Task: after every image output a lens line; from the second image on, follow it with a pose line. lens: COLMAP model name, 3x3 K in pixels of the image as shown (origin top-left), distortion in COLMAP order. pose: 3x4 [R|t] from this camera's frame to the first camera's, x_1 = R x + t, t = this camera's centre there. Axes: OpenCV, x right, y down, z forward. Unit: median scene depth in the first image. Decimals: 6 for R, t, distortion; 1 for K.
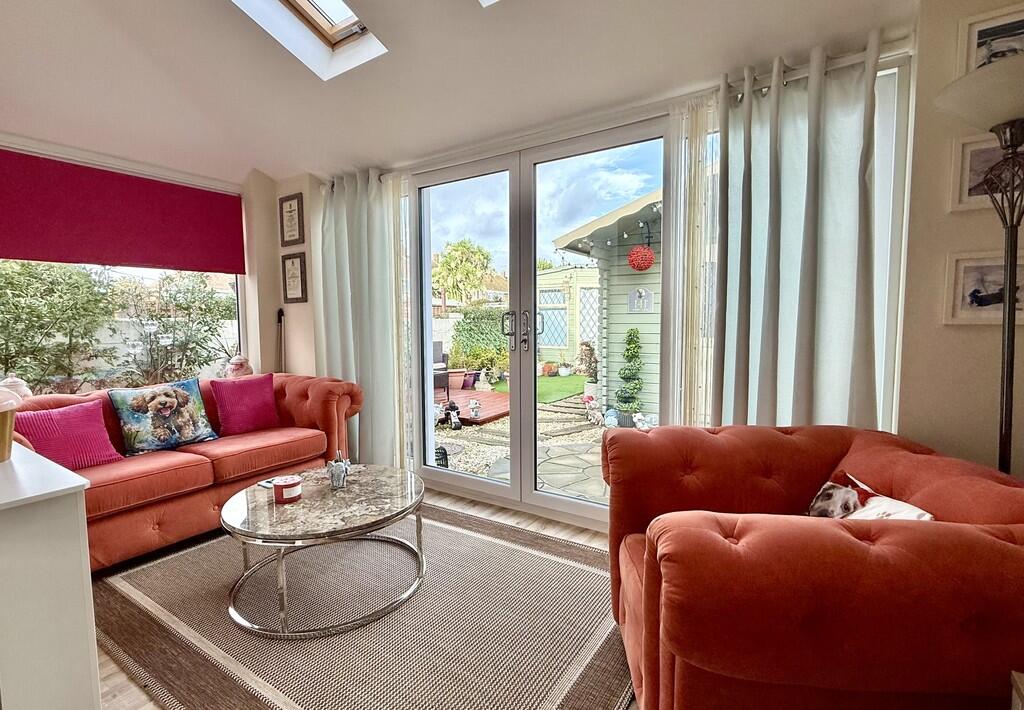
lens RADIAL K [[473.9, 0, 513.7], [0, 473.9, 352.2], [0, 0, 1]] dist [0.001214, -0.000622]
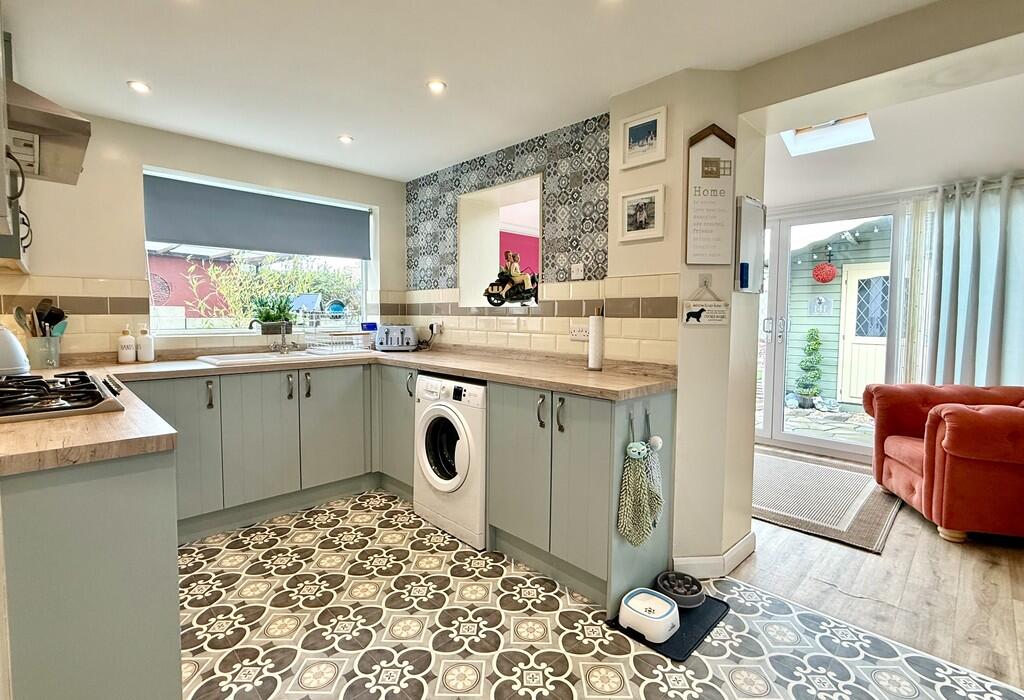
lens RADIAL K [[473.9, 0, 511.2], [0, 473.9, 350.7], [0, 0, 1]] dist [0.001214, -0.000622]
pose [[0.980164, 0.013864, -0.197703, -0.327501], [-0.013784, 0.999903, 0.001781, 0.019090], [0.197709, 0.000980, 0.980260, -0.442346]]
